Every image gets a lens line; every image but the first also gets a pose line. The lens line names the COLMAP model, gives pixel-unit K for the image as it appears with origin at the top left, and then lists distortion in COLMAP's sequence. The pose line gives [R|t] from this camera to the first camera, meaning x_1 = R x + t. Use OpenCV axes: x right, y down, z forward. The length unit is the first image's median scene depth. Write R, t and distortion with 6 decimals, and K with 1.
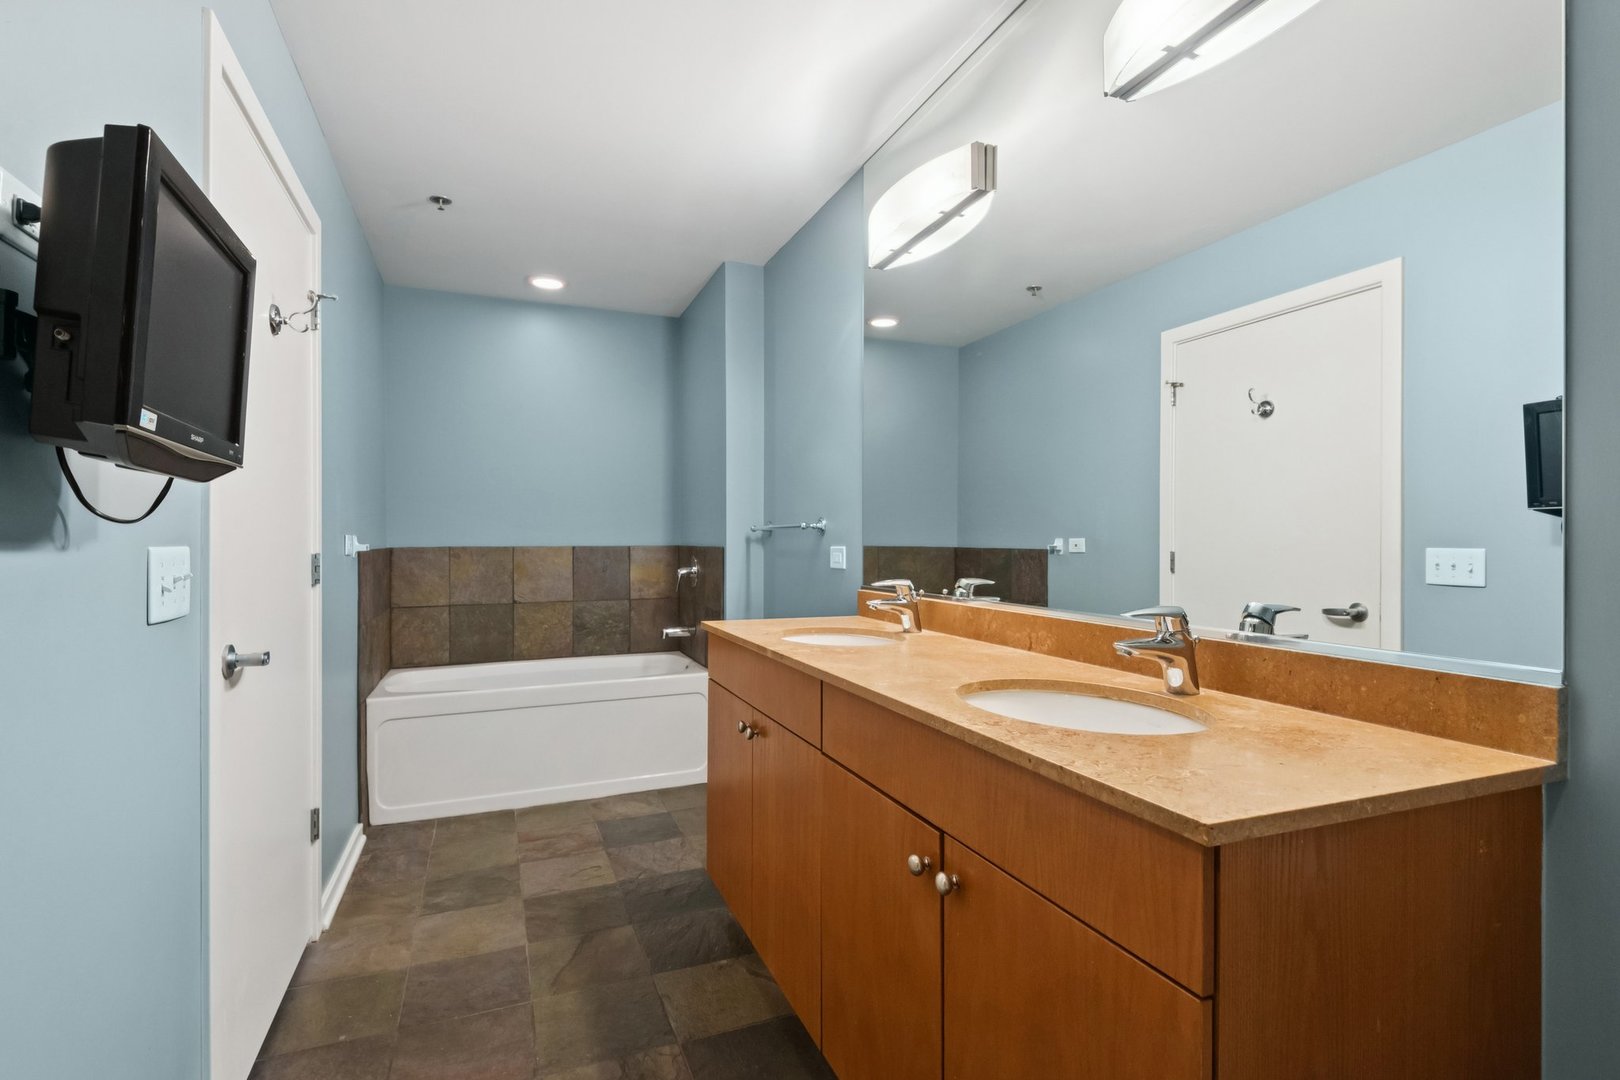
lens RADIAL K [[752.9, 0, 815.4], [0, 752.9, 521.0], [0, 0, 1]] dist [-0.000054, -0.012022]
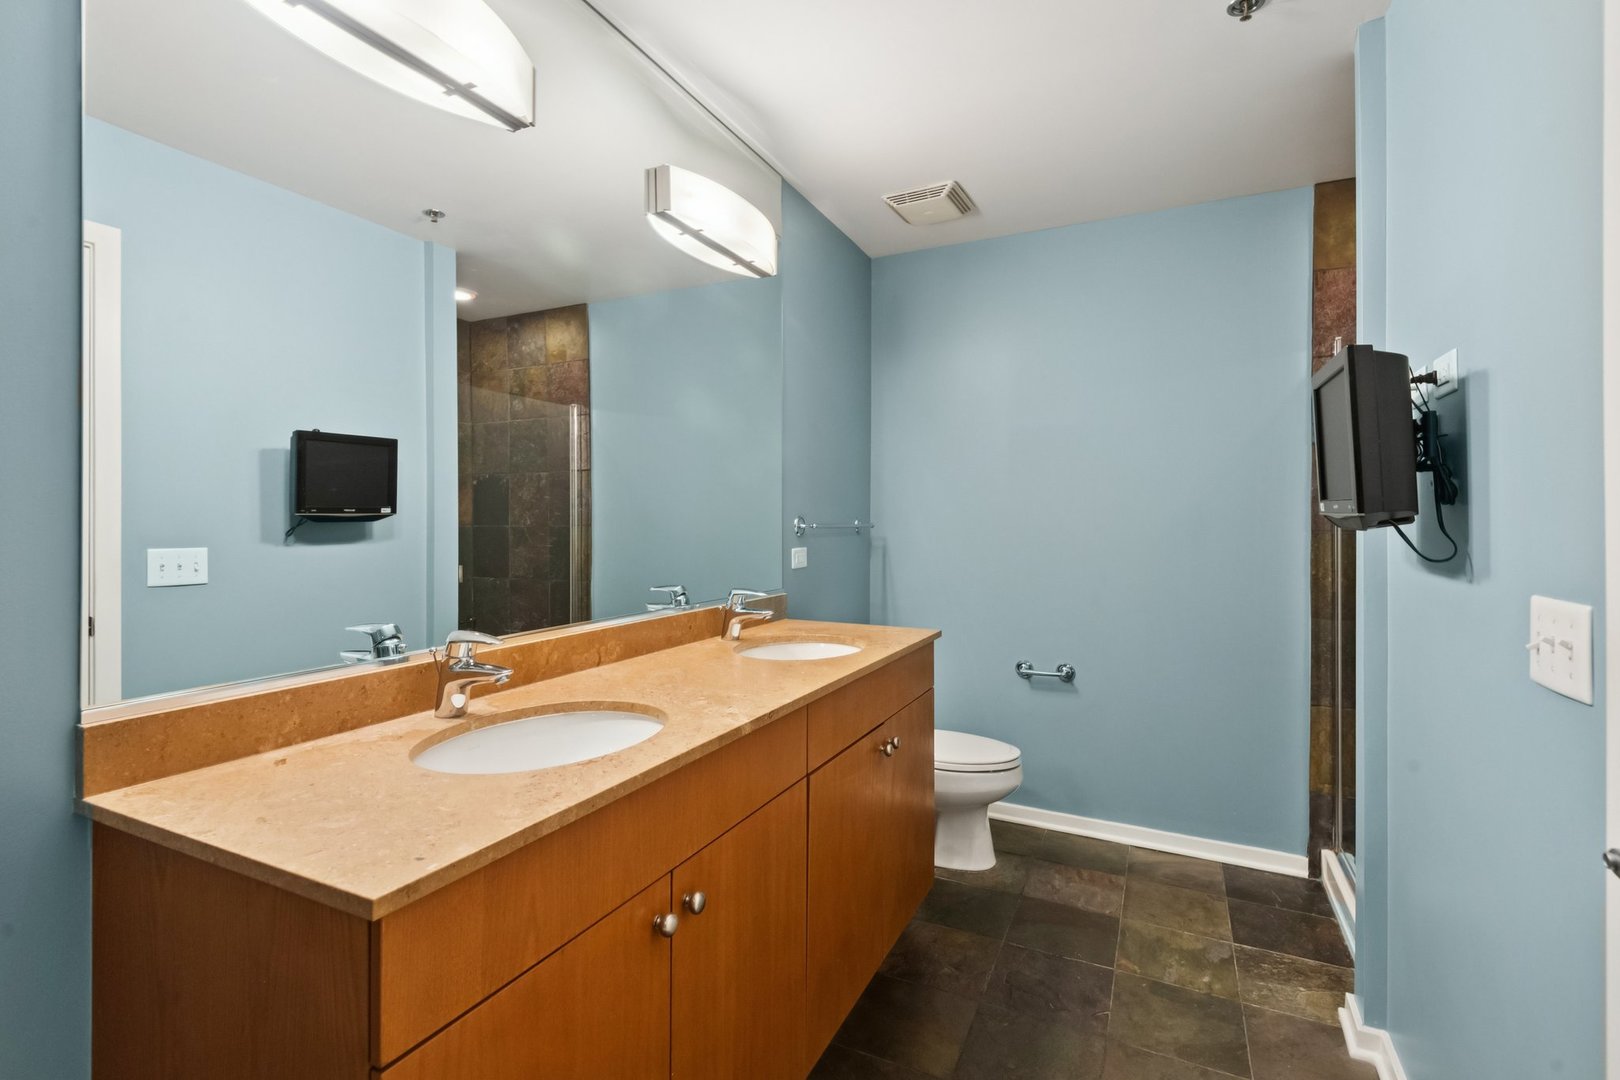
lens RADIAL K [[752.9, 0, 815.4], [0, 752.9, 521.0], [0, 0, 1]] dist [-0.000054, -0.012022]
pose [[-0.673582, -0.006045, 0.739087, -0.625515], [-0.027514, 0.999479, -0.016900, -0.008815], [-0.738600, -0.031719, -0.673398, 1.437830]]
